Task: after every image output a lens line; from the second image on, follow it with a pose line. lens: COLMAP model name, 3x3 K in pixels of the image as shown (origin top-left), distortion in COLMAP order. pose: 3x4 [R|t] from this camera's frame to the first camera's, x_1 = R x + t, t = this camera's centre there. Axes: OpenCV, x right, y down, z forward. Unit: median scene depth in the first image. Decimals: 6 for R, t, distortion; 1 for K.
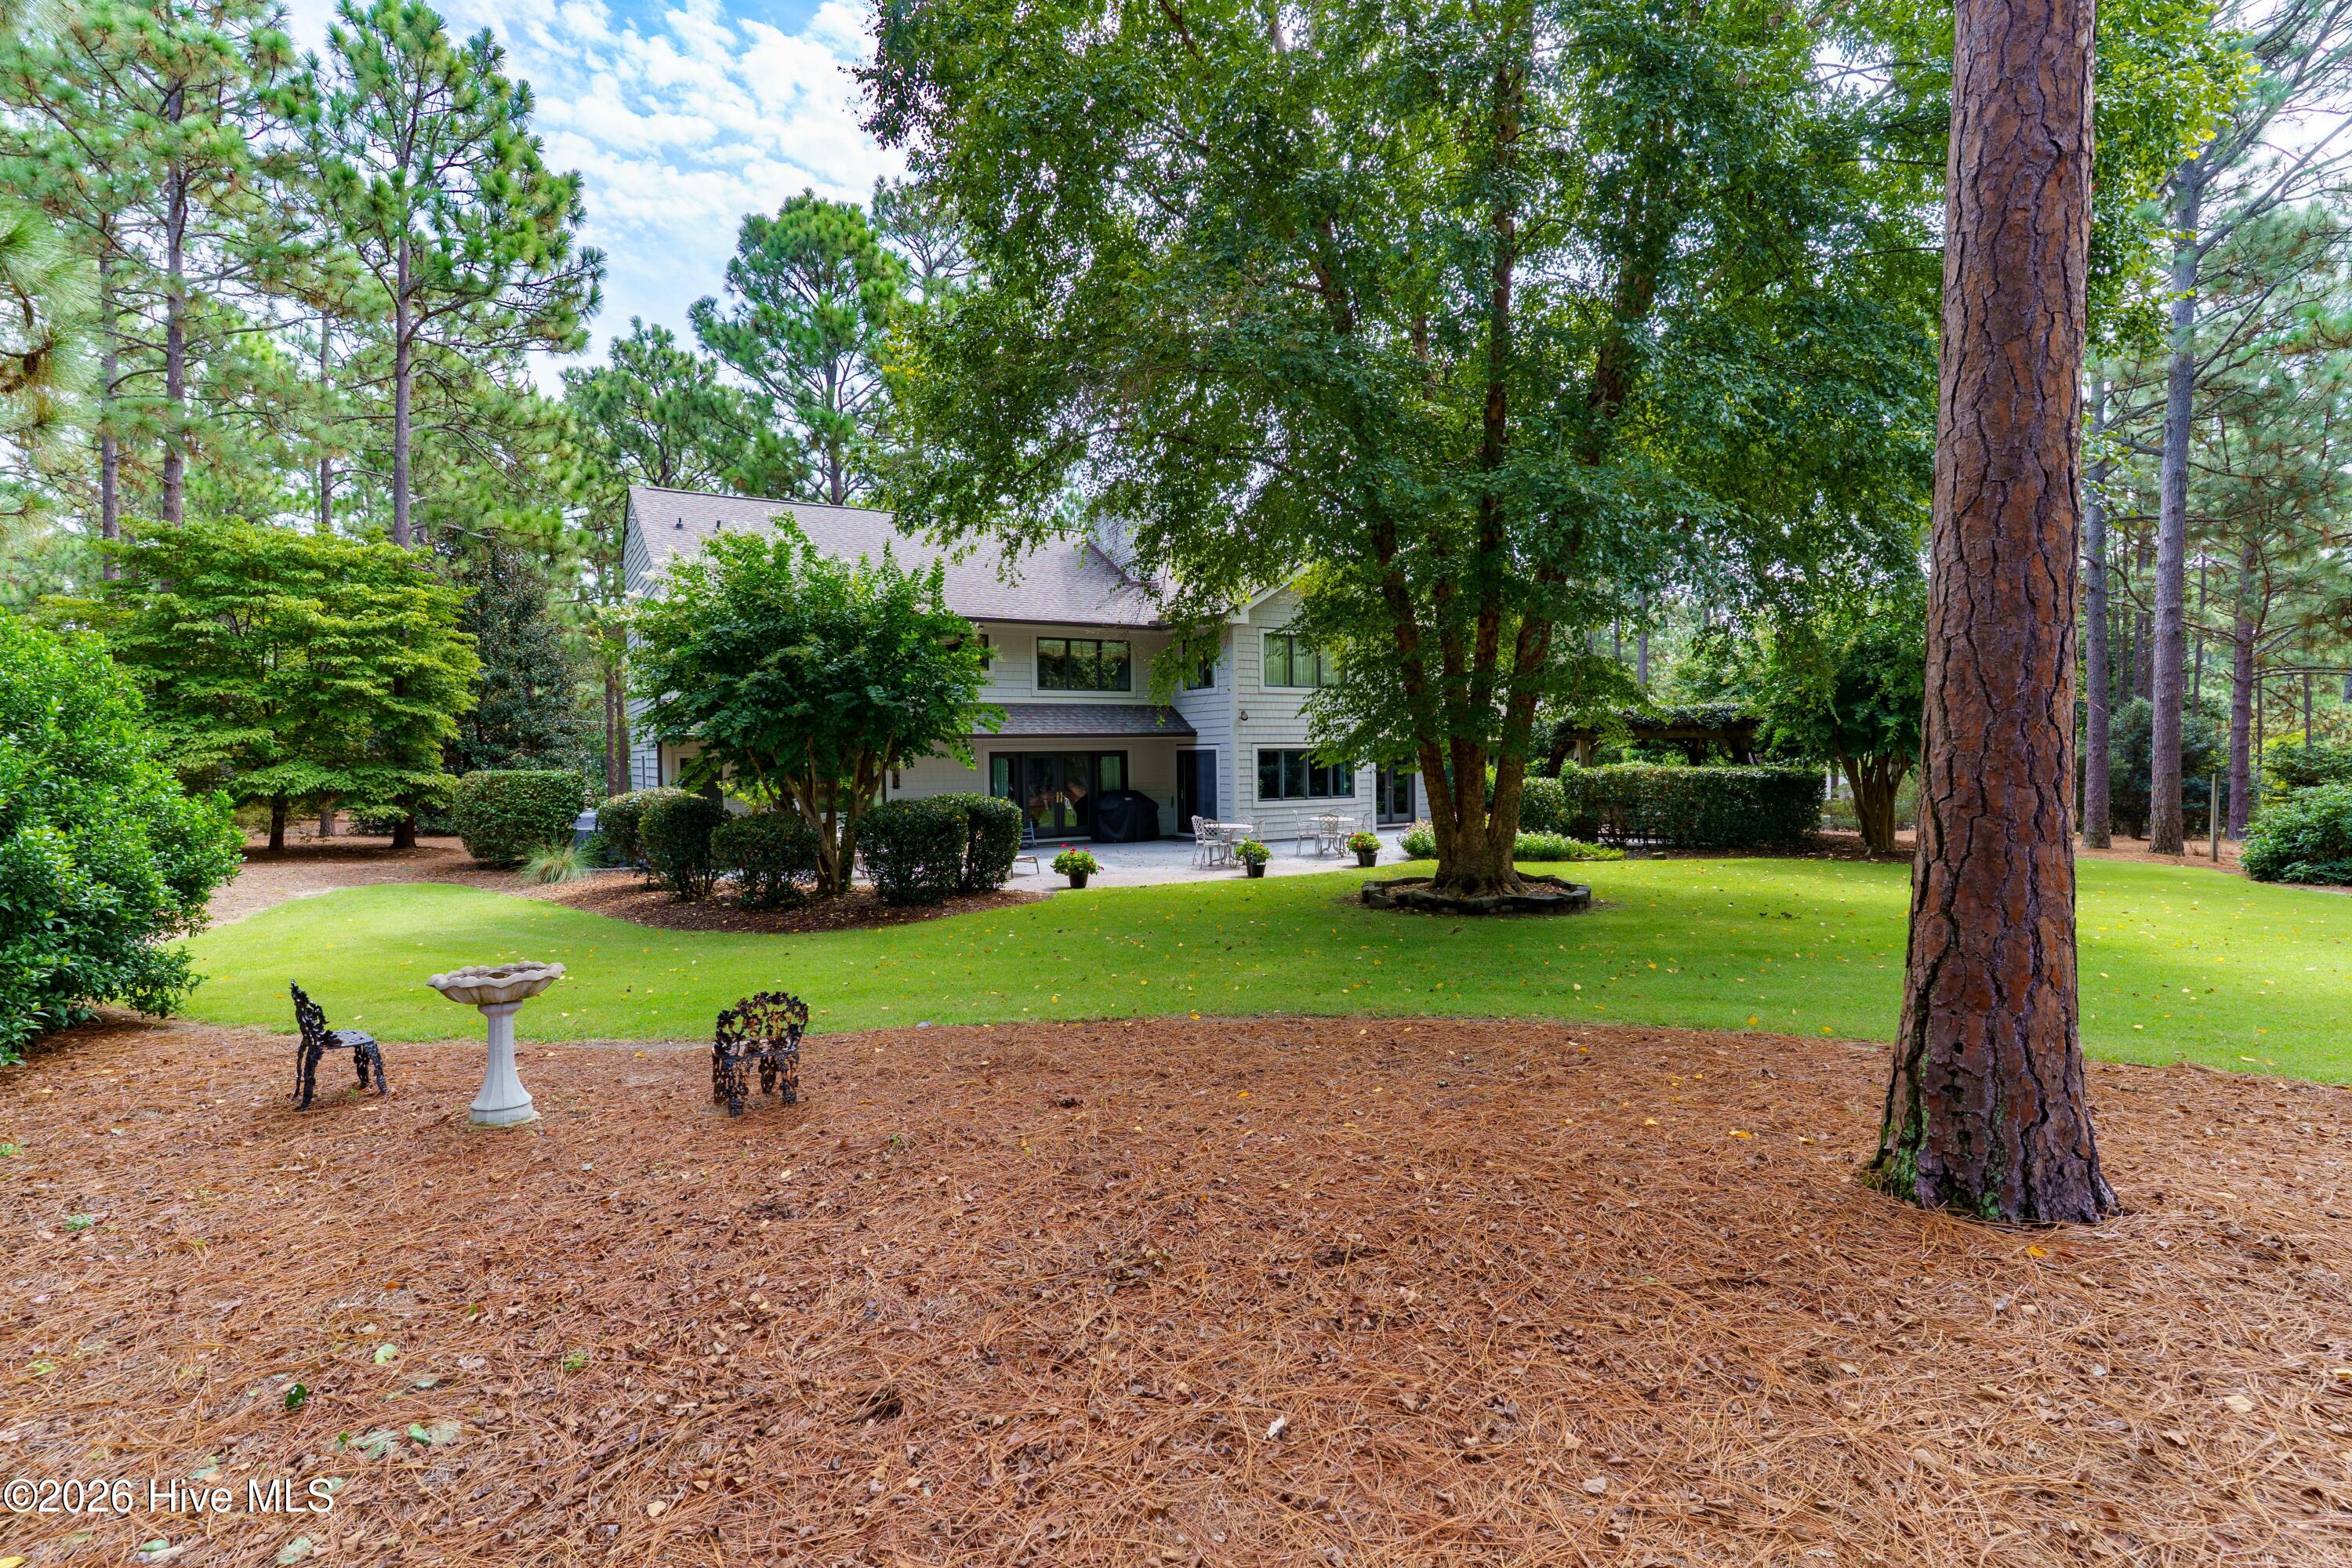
lens RADIAL K [[1120.5, 0, 1176.0], [0, 1120.5, 784.0], [0, 0, 1]] dist [-0.001098, -0.000914]
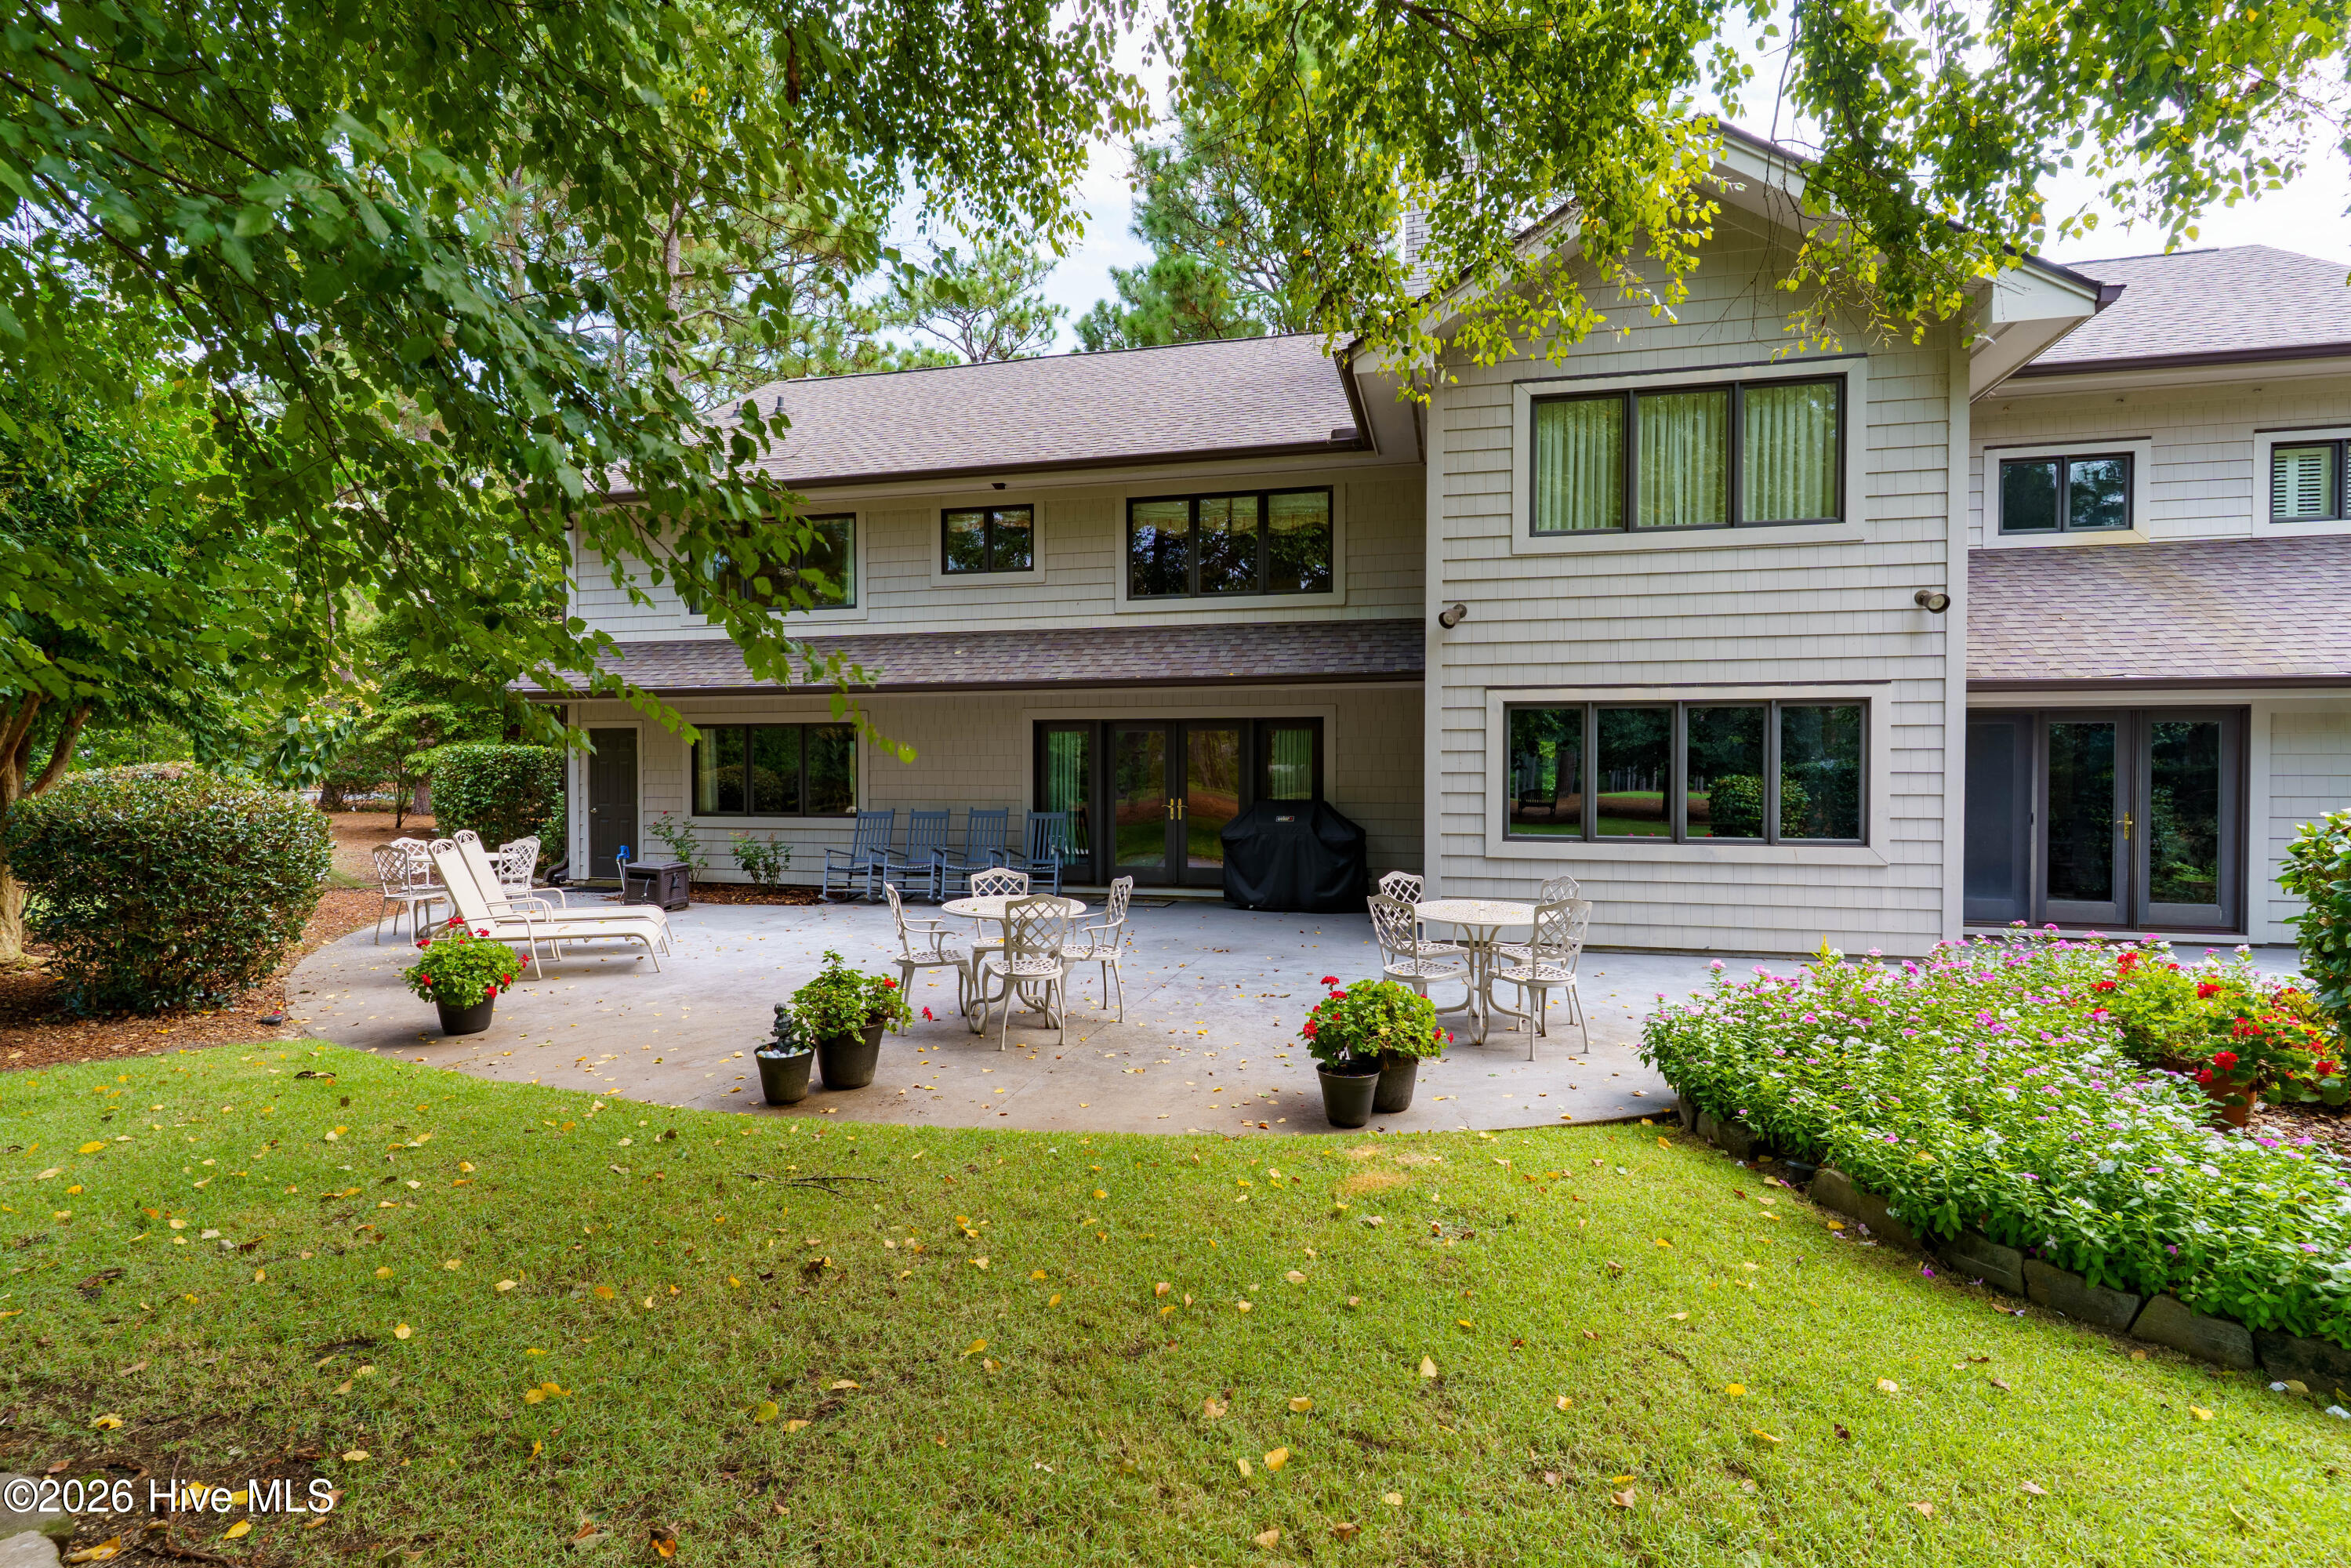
lens RADIAL K [[1120.0, 0, 1175.5], [0, 1120.0, 784.0], [0, 0, 1]] dist [-0.001098, -0.000914]
pose [[0.718282, 0.024165, -0.695332, 0.257088], [-0.030453, 0.999531, 0.003279, -0.001482], [0.695085, 0.018819, 0.718681, 0.647272]]
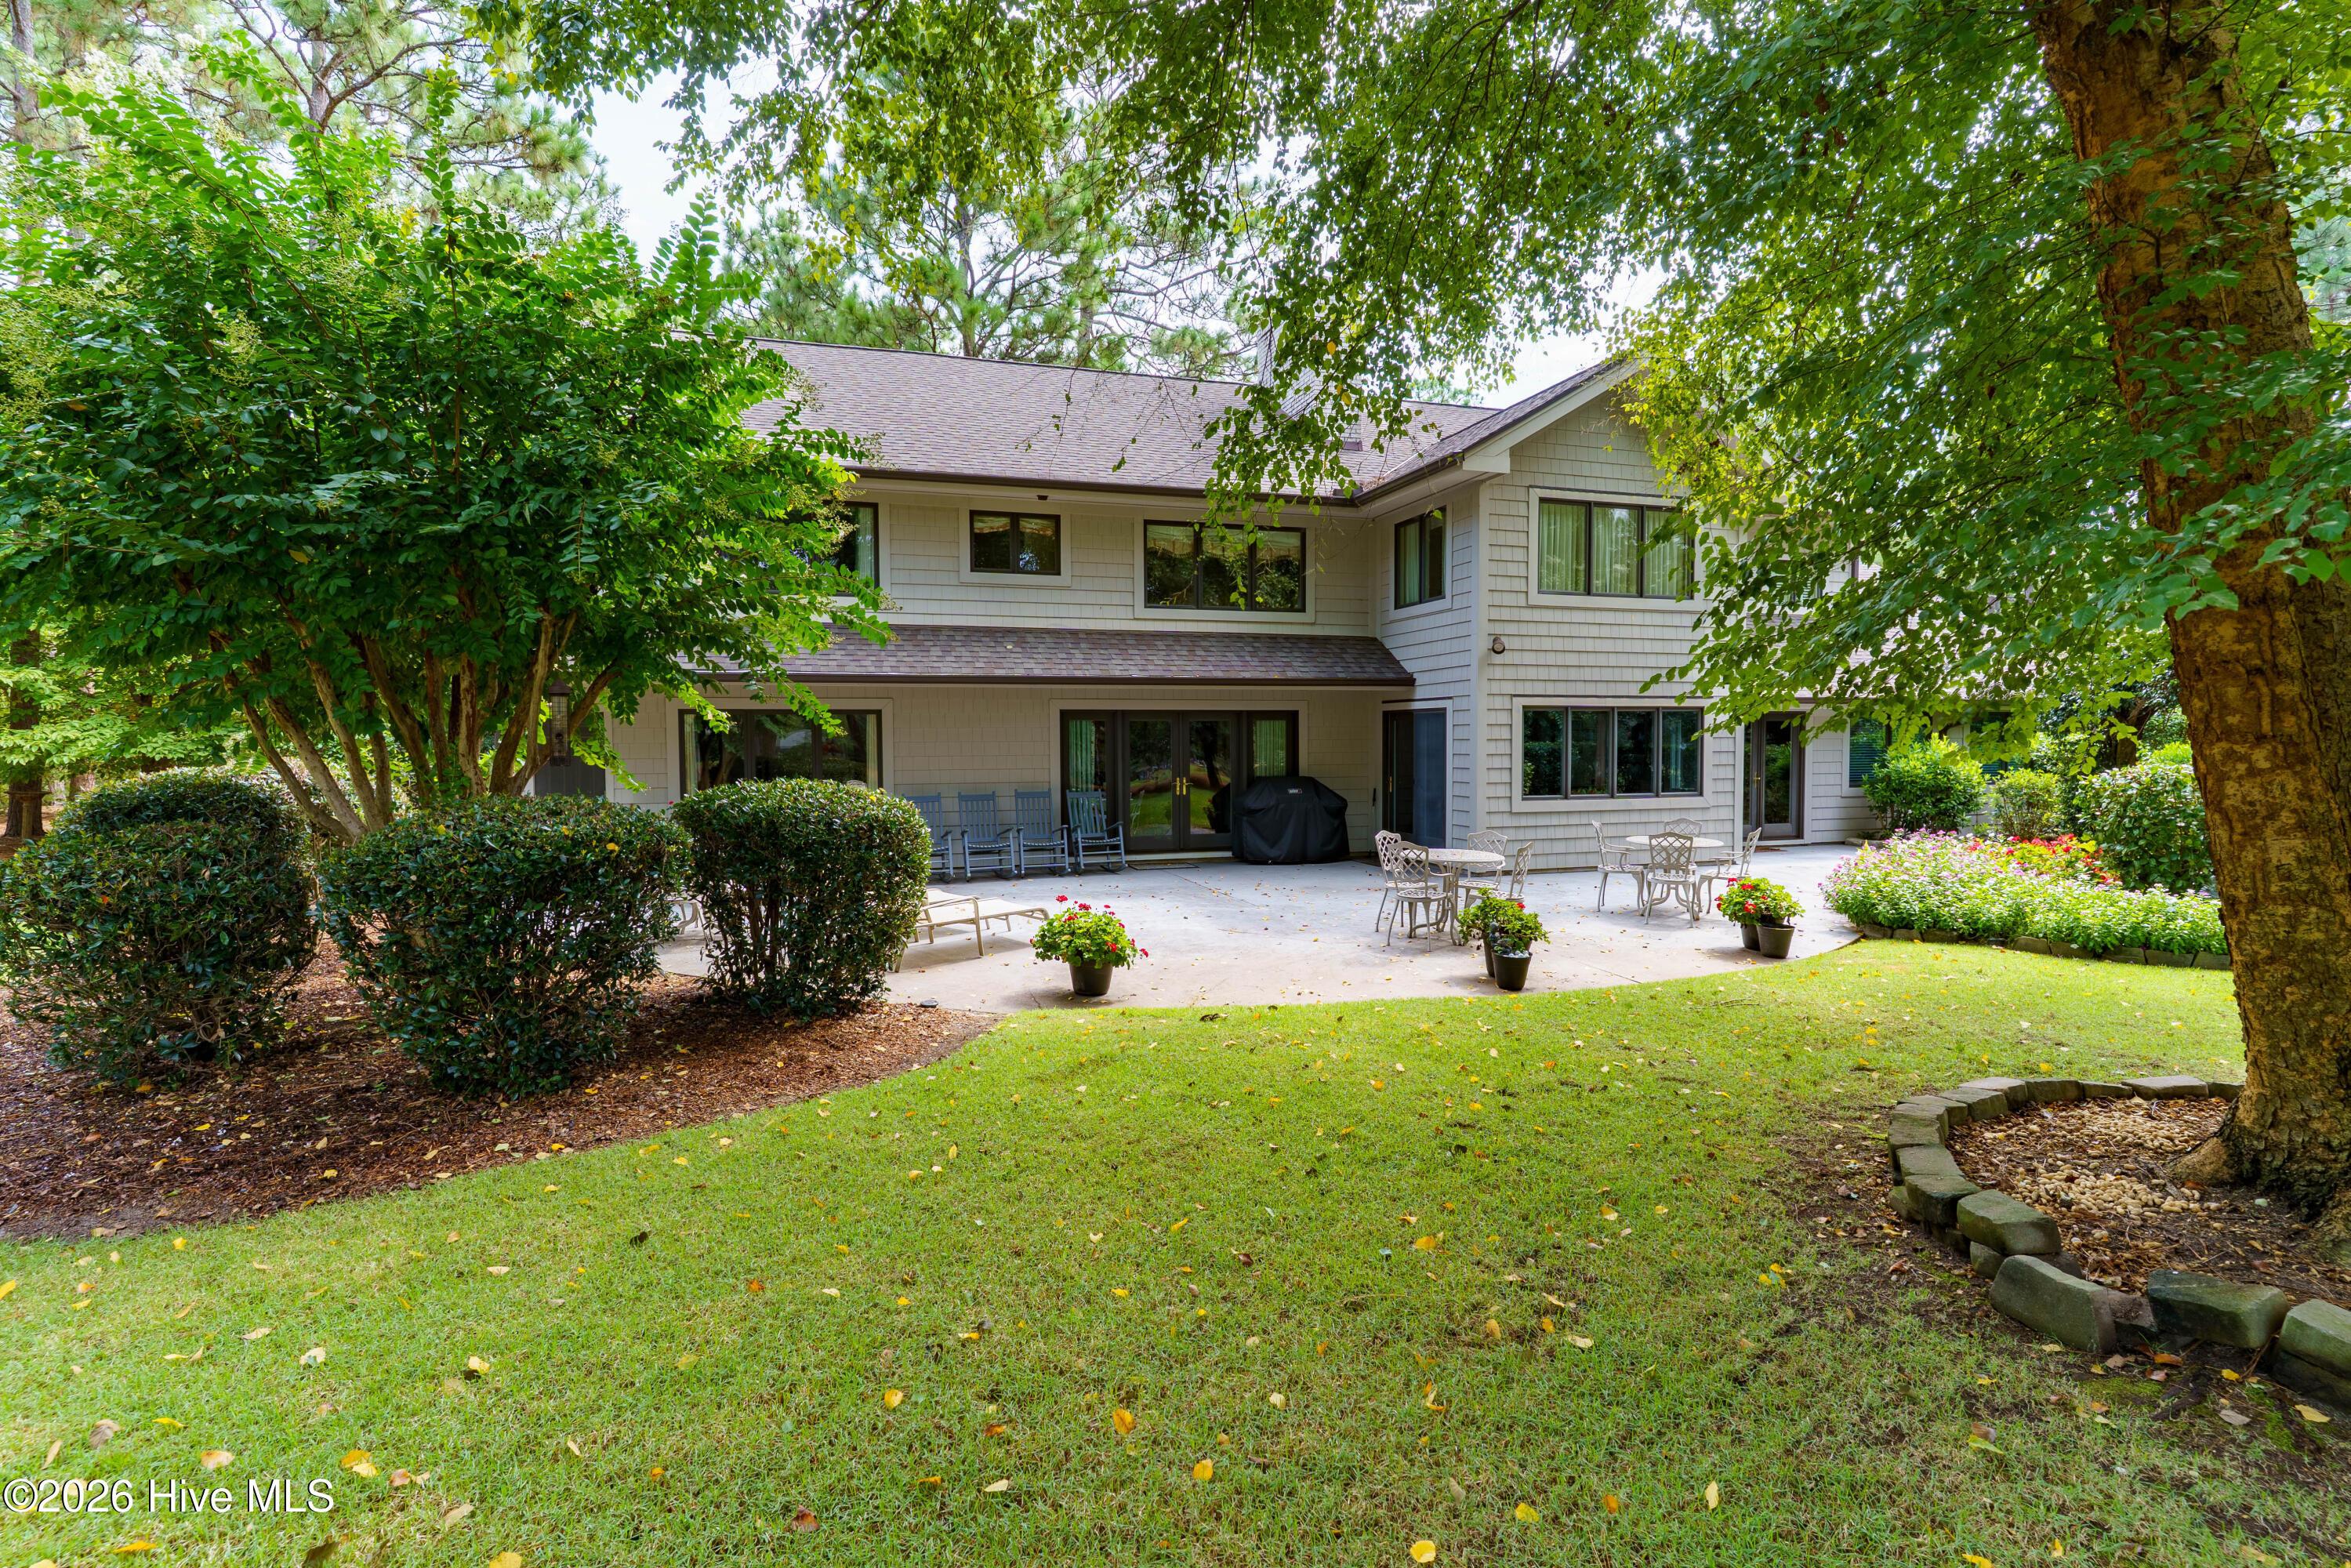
lens RADIAL K [[1120.0, 0, 1175.5], [0, 1120.0, 784.0], [0, 0, 1]] dist [-0.001098, -0.000914]
pose [[0.972717, 0.017477, -0.231336, 0.034247], [-0.014266, 0.999777, 0.015550, 0.001282], [0.231556, -0.011825, 0.972750, 0.415976]]
